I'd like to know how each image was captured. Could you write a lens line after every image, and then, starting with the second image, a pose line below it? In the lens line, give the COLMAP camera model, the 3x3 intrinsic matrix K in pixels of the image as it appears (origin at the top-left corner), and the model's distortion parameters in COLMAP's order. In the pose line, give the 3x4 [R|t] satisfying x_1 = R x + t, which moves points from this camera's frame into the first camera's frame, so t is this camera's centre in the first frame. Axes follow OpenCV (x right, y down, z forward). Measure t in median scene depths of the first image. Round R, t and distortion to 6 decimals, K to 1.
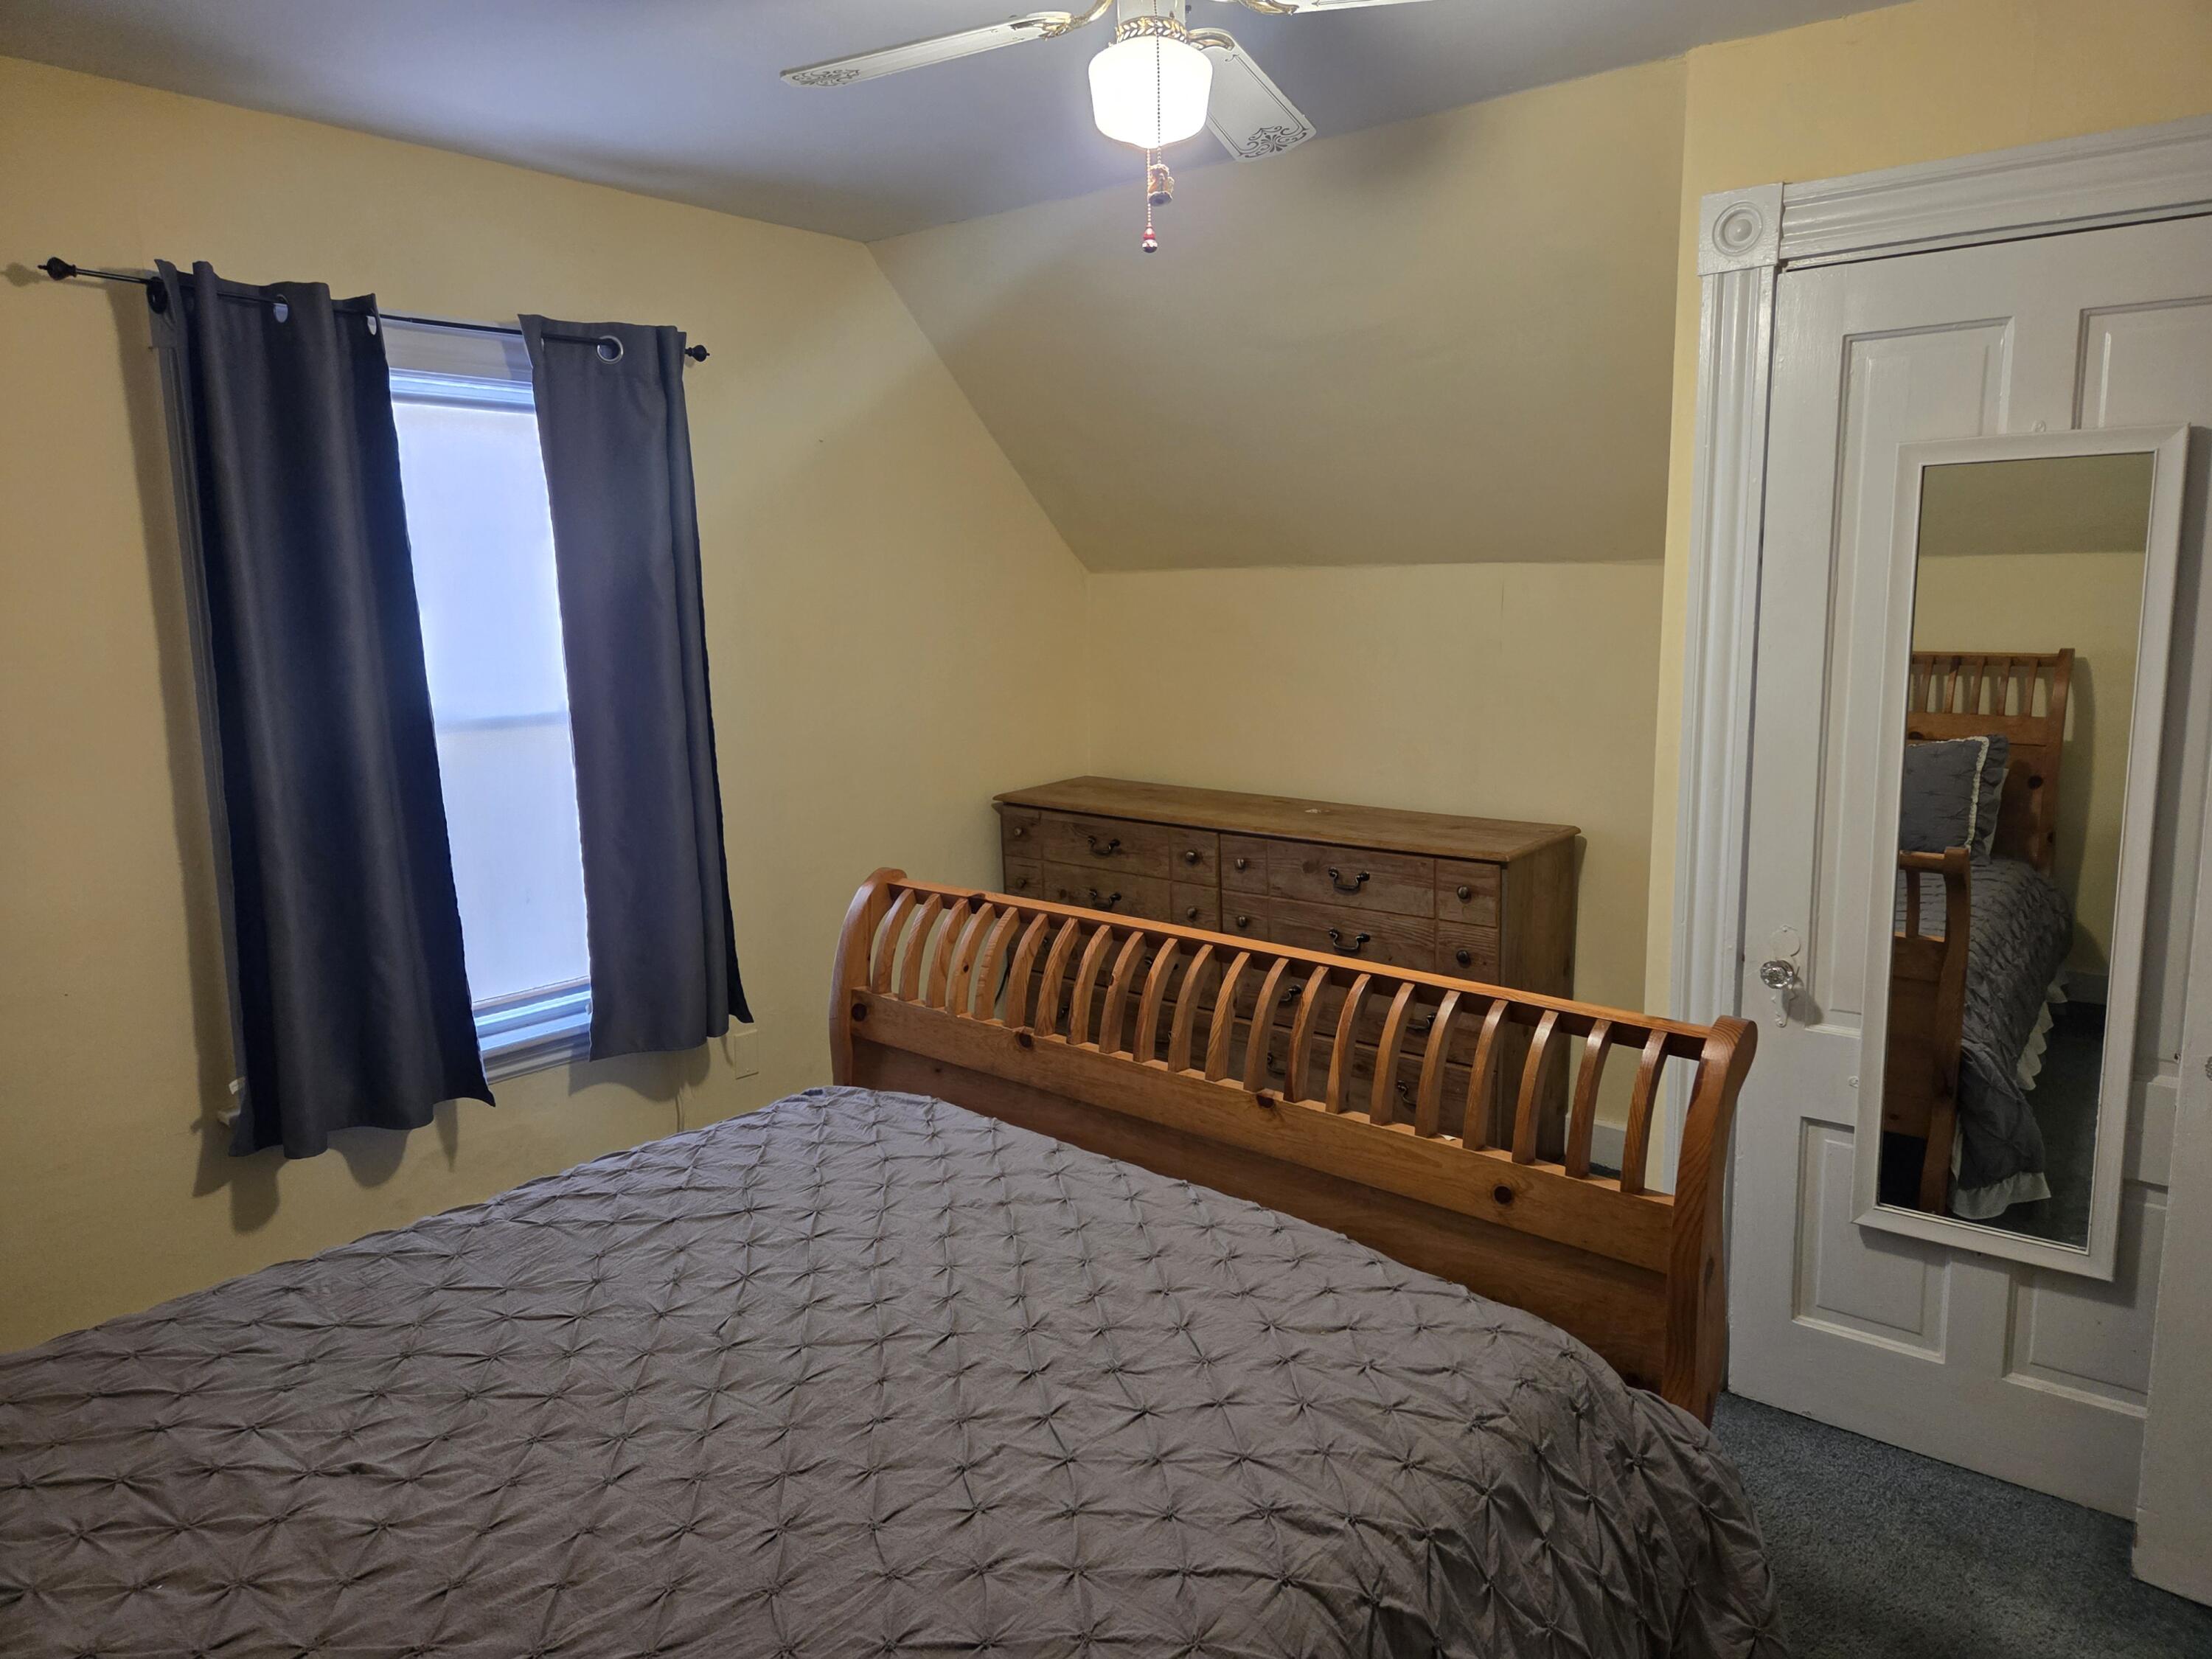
lens RADIAL K [[1482.9, 0, 1094.7], [0, 1482.9, 813.2], [0, 0, 1]] dist [0.076532, -0.067746]
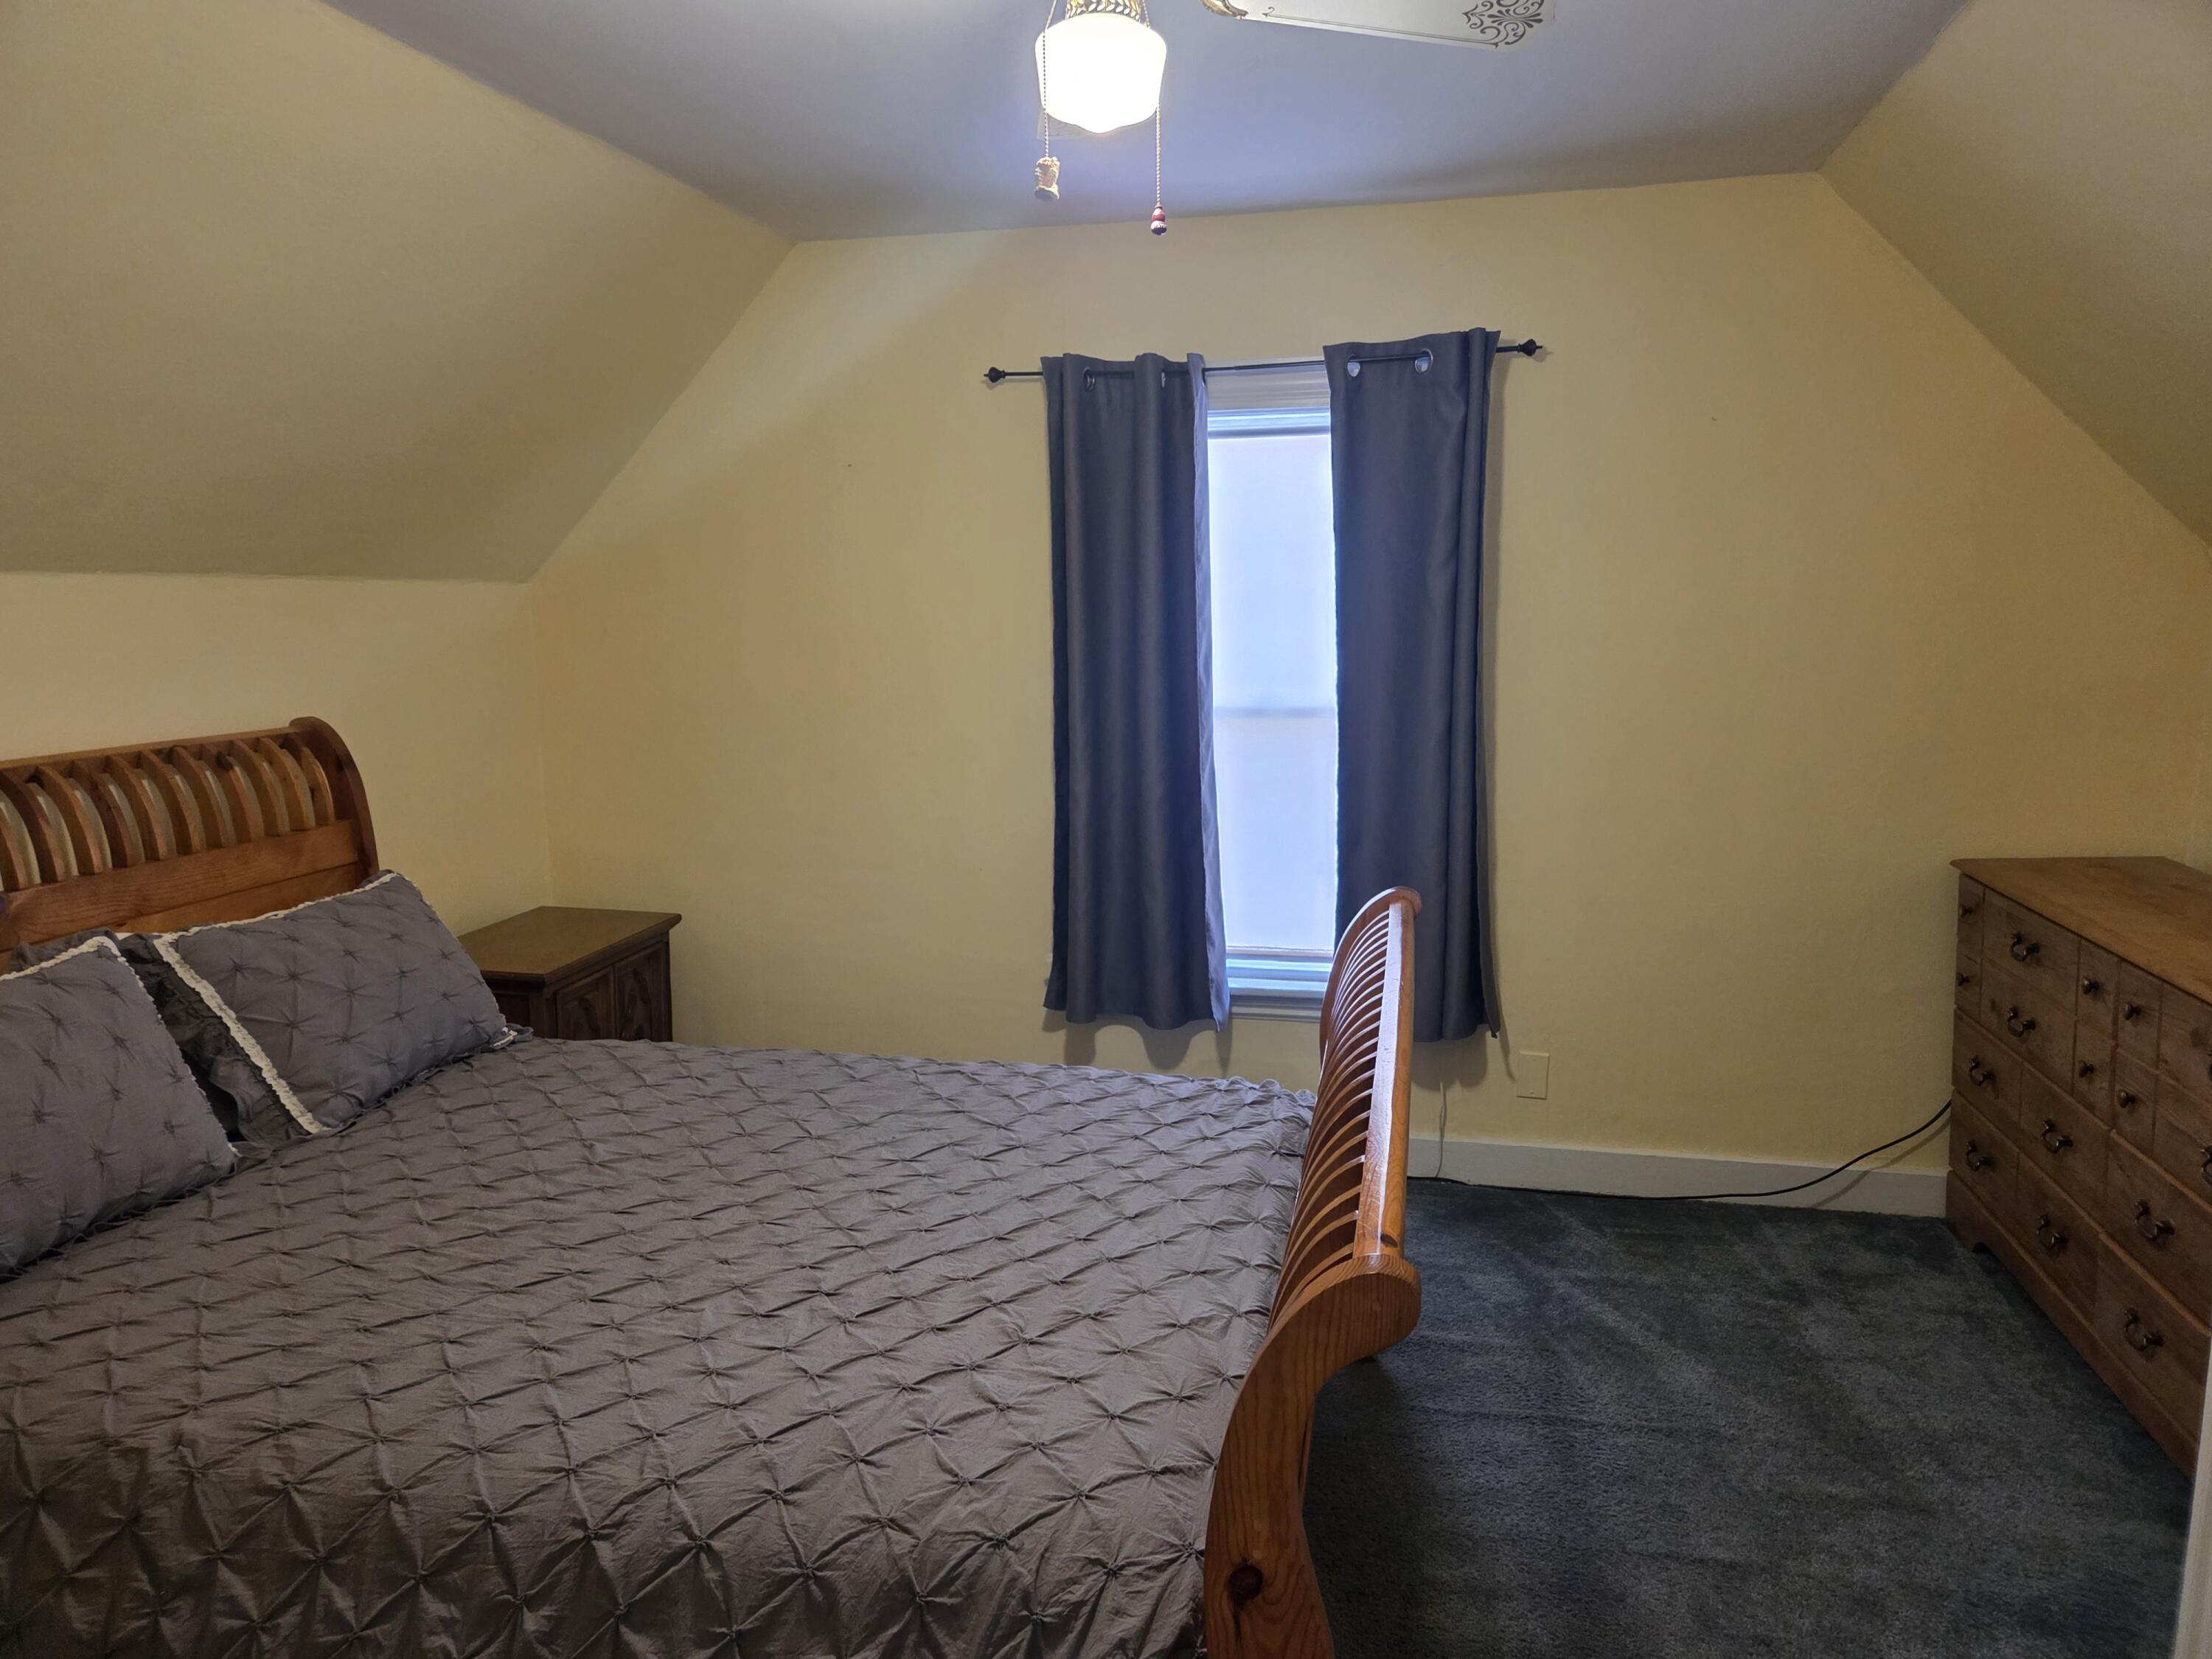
lens RADIAL K [[1482.9, 0, 1100.6], [0, 1482.9, 839.3], [0, 0, 1]] dist [0.076532, -0.067746]
pose [[0.468827, 0.147453, -0.870895, 0.586355], [-0.129018, 0.986825, 0.097627, -0.060502], [0.873817, 0.066592, 0.481674, 0.363155]]
